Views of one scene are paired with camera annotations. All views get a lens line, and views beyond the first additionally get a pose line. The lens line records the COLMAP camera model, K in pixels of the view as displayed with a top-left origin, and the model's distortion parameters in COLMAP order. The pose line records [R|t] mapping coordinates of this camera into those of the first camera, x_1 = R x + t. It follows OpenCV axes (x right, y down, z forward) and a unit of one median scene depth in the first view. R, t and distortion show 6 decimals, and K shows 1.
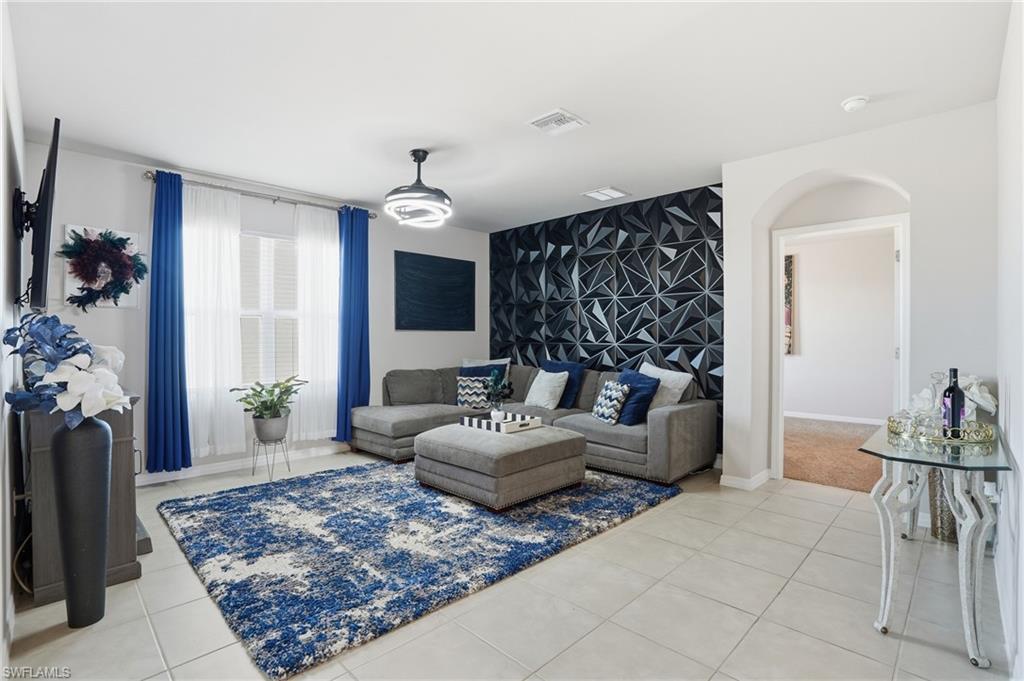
lens RADIAL K [[479.3, 0, 510.2], [0, 479.3, 338.2], [0, 0, 1]] dist [-0.055188, 0.017448]
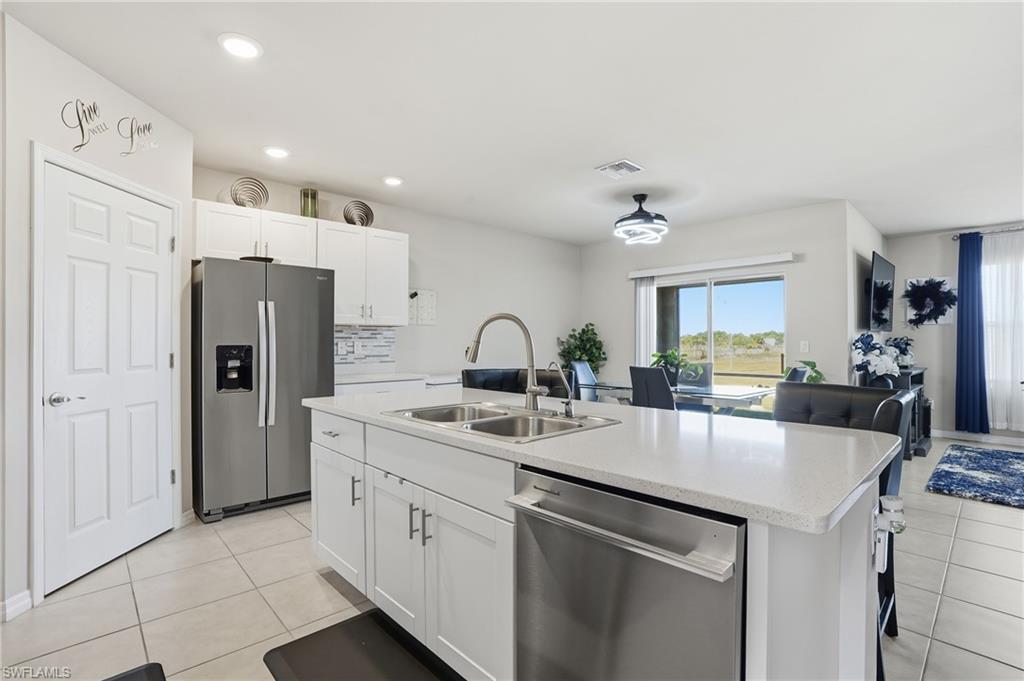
lens RADIAL K [[479.3, 0, 514.0], [0, 479.3, 339.2], [0, 0, 1]] dist [-0.055188, 0.017448]
pose [[-0.025454, -0.008722, -0.999638, 0.814885], [-0.001261, 0.999961, -0.008693, 0.000944], [0.999675, 0.001039, -0.025464, -0.440188]]
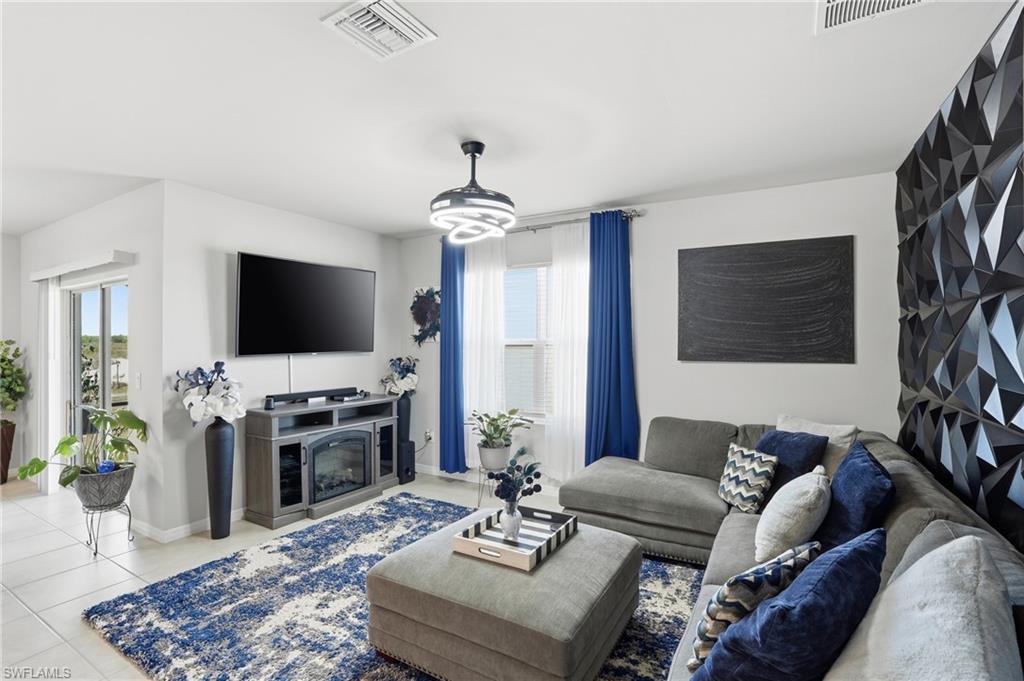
lens RADIAL K [[479.3, 0, 510.6], [0, 479.3, 330.5], [0, 0, 1]] dist [-0.055188, 0.017448]
pose [[0.255879, -0.020829, -0.966485, 0.585510], [0.000390, 0.999770, -0.021443, -0.071674], [0.966709, 0.005110, 0.255828, 0.863237]]
